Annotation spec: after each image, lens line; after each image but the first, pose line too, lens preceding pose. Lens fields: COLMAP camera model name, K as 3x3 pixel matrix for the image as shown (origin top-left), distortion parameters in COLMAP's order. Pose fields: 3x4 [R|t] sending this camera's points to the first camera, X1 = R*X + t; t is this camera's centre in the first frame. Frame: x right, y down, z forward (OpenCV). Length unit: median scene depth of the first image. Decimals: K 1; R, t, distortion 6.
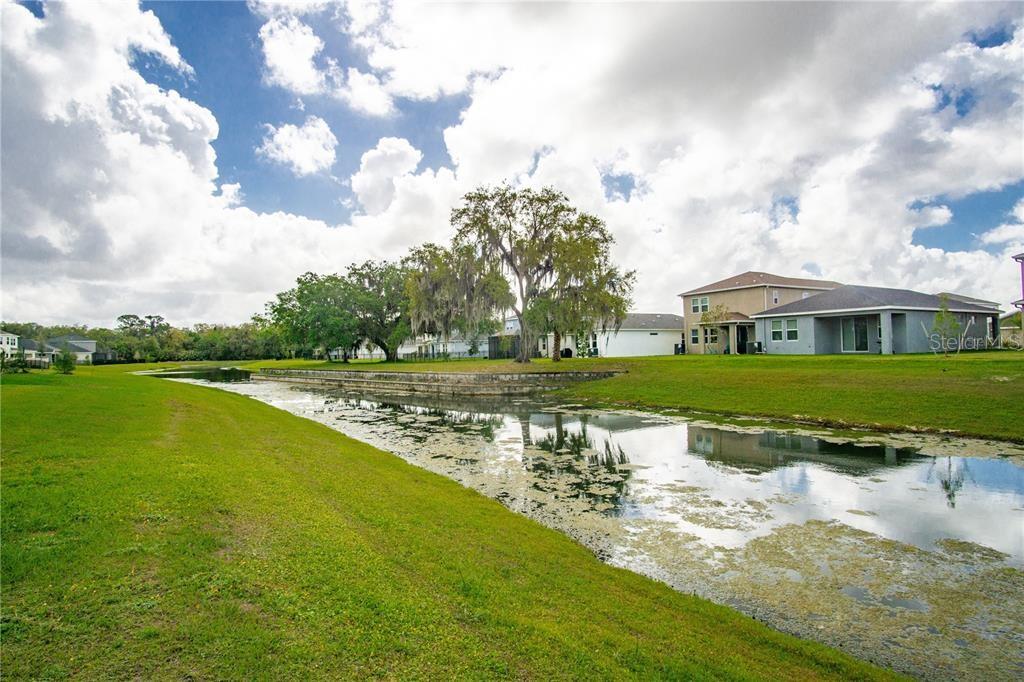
lens RADIAL K [[545.1, 0, 512.0], [0, 545.1, 341.0], [0, 0, 1]] dist [-0.004560, -0.000465]
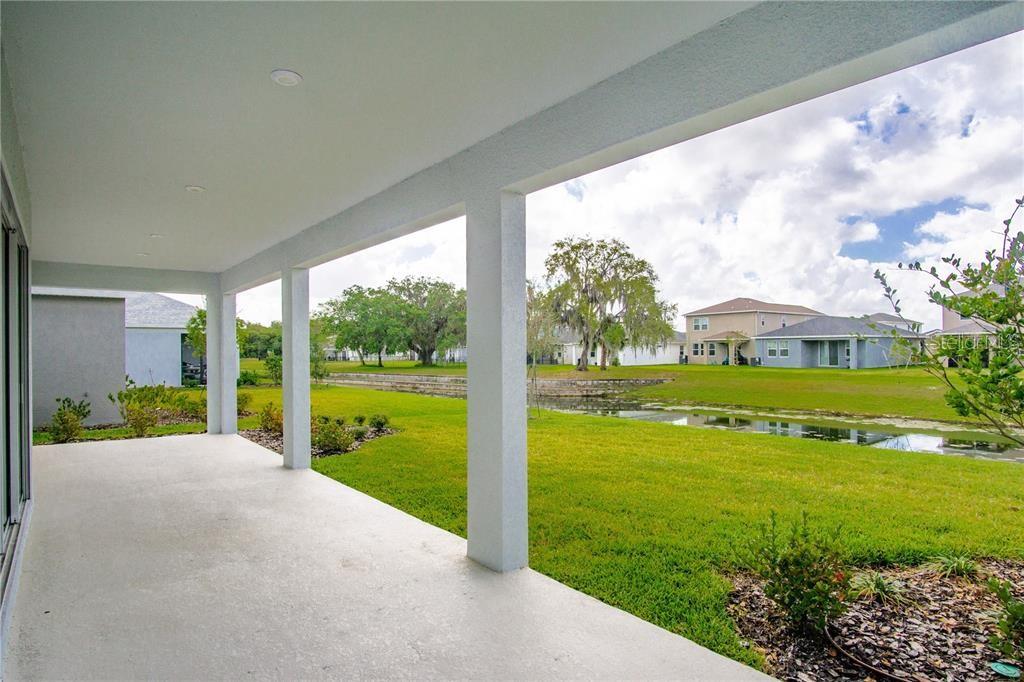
lens RADIAL K [[555.9, 0, 508.7], [0, 555.9, 341.3], [0, 0, 1]] dist [-0.027721, 0.000286]
pose [[0.995826, 0.017334, 0.089616, -0.274948], [-0.017108, 0.999848, -0.003283, -0.022949], [-0.089659, 0.001737, 0.995971, -0.279810]]
